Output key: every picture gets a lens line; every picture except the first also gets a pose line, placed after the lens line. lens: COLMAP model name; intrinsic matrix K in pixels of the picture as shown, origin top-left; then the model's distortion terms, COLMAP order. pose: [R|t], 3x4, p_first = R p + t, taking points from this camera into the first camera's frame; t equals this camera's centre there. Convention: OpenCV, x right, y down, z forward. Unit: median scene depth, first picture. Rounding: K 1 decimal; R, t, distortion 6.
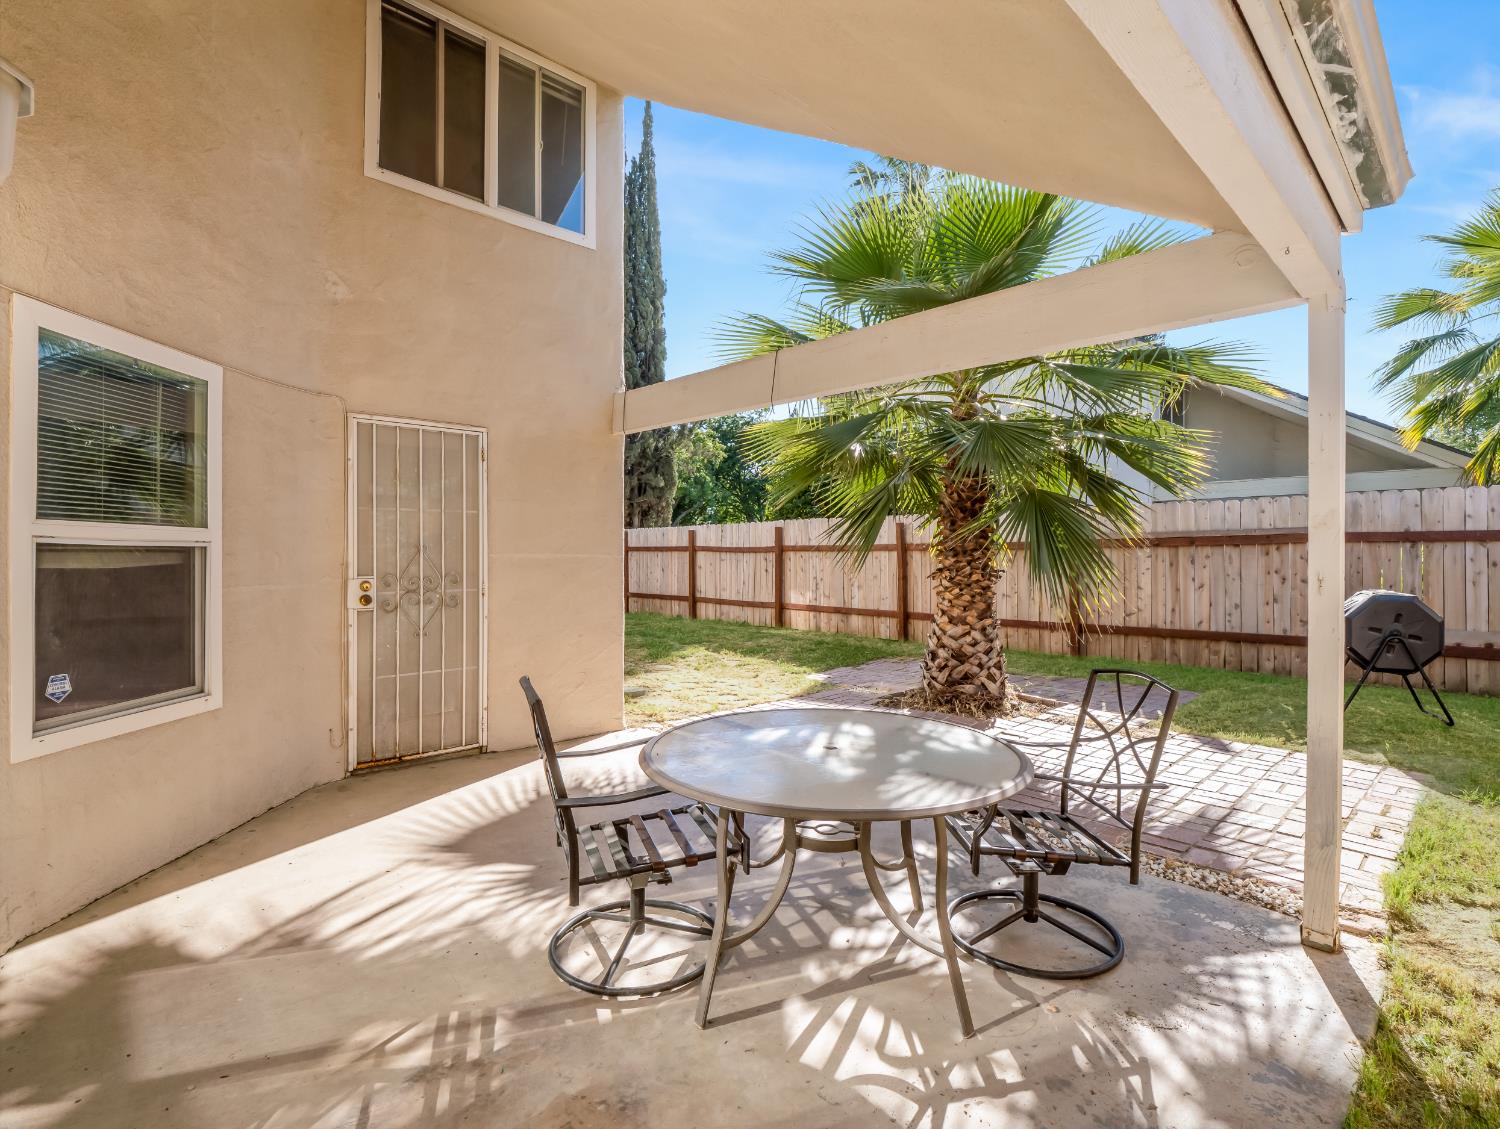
lens RADIAL K [[733.8, 0, 745.3], [0, 733.8, 559.4], [0, 0, 1]] dist [-0.011413, 0.000102]
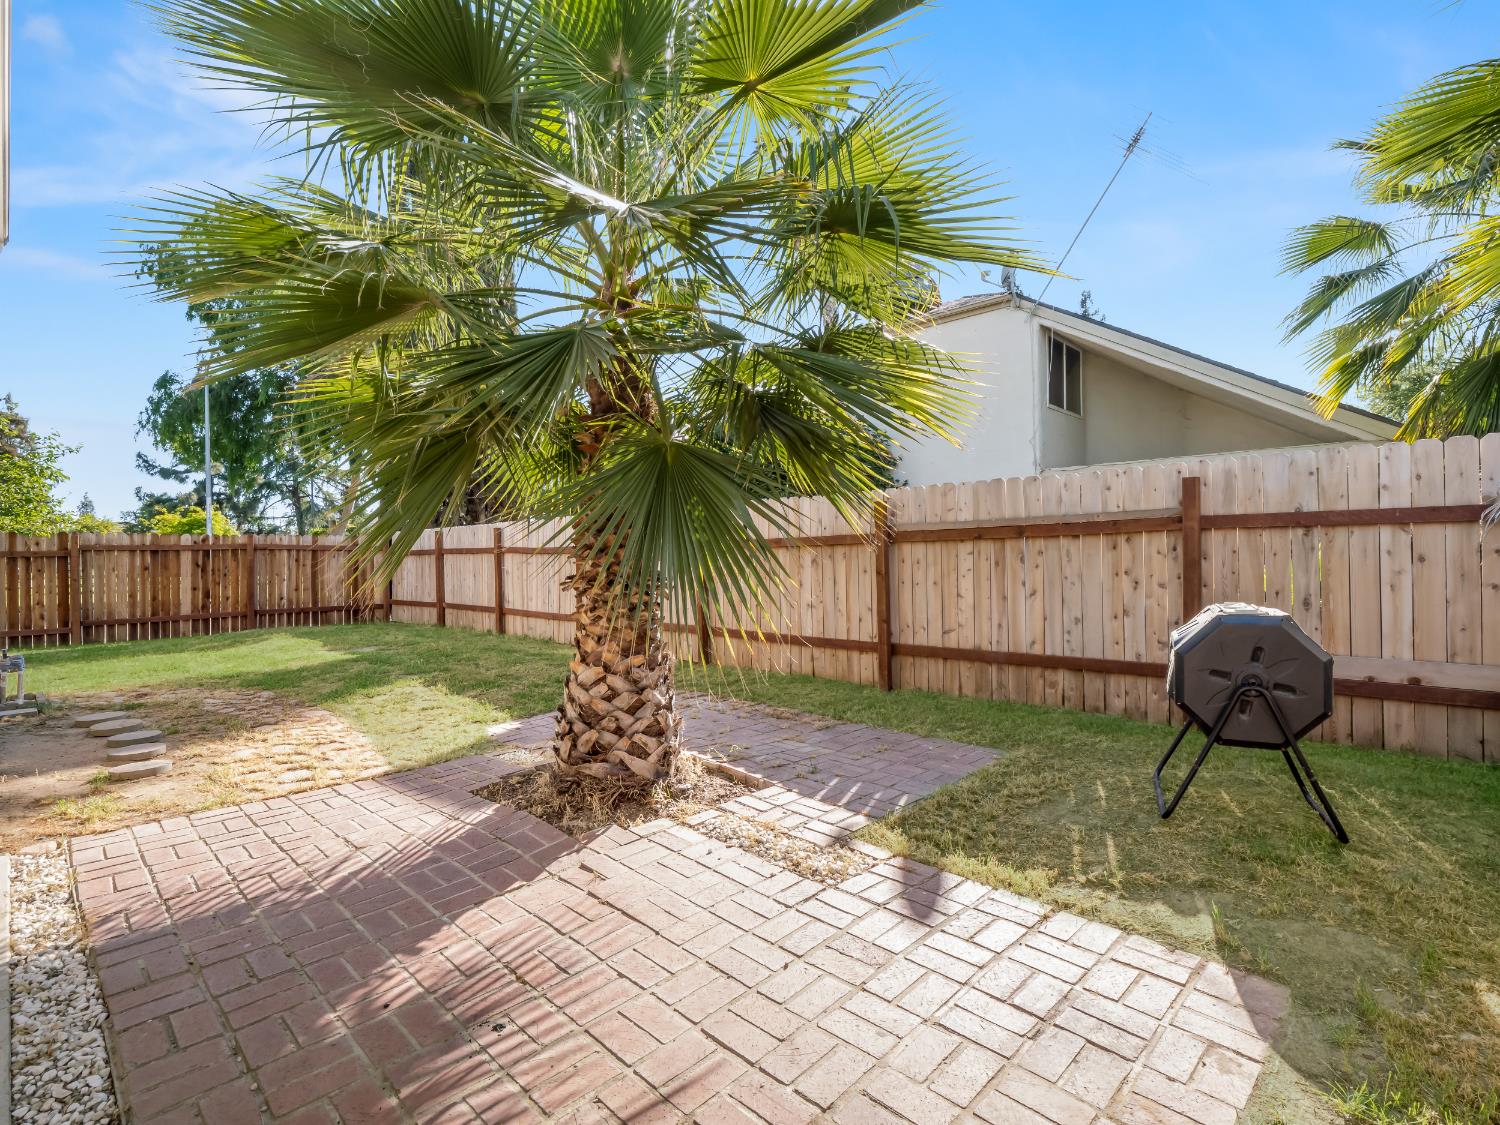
lens RADIAL K [[731.0, 0, 736.2], [0, 731.0, 564.8], [0, 0, 1]] dist [-0.010874, -0.000854]
pose [[0.999291, -0.012445, 0.035520, 0.324721], [0.012246, 0.999908, 0.005815, 0.000698], [-0.035589, -0.005376, 0.999352, 0.305738]]
